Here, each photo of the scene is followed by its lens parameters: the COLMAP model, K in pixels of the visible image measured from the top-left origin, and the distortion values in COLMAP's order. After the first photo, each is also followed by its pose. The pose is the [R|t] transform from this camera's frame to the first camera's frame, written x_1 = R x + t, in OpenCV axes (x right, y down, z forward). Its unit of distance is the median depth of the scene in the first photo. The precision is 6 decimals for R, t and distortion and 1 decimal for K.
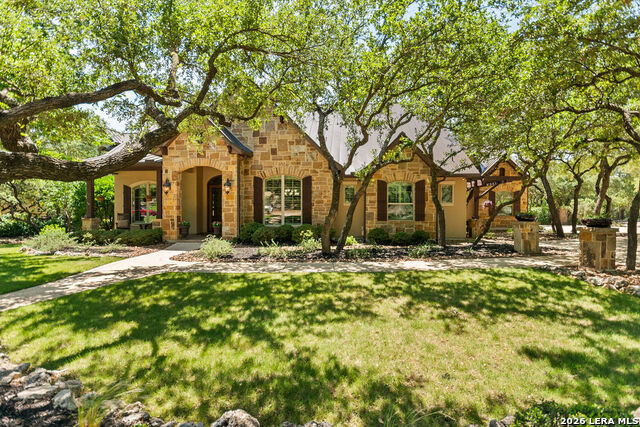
lens RADIAL K [[317.8, 0, 320.0], [0, 317.8, 213.5], [0, 0, 1]] dist [-0.002886, -0.000727]
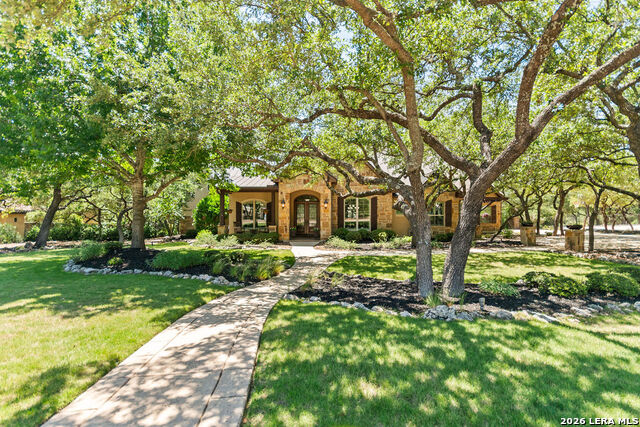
lens RADIAL K [[281.6, 0, 320.0], [0, 281.6, 213.5], [0, 0, 1]] dist [0.001441, 0.000230]
pose [[0.997279, -0.002337, 0.073683, -0.399521], [0.004031, 0.999731, -0.022858, -0.008815], [-0.073610, 0.023092, 0.997020, -0.298042]]
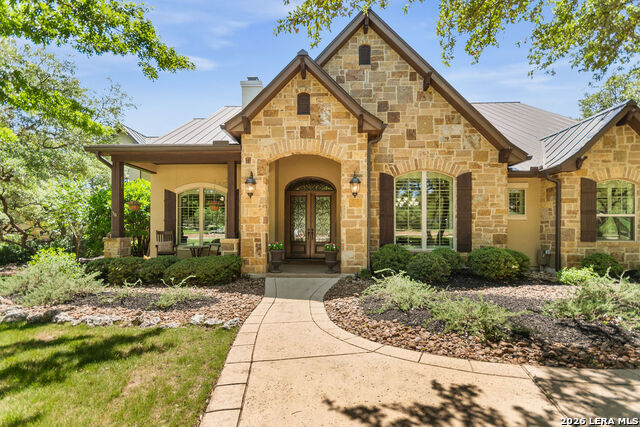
lens RADIAL K [[289.1, 0, 318.8], [0, 289.1, 233.9], [0, 0, 1]] dist [0.001427, 0.000343]
pose [[0.999403, 0.002014, 0.034498, -0.364286], [-0.001385, 0.999833, -0.018242, 0.018028], [-0.034529, 0.018183, 0.999238, 0.439623]]
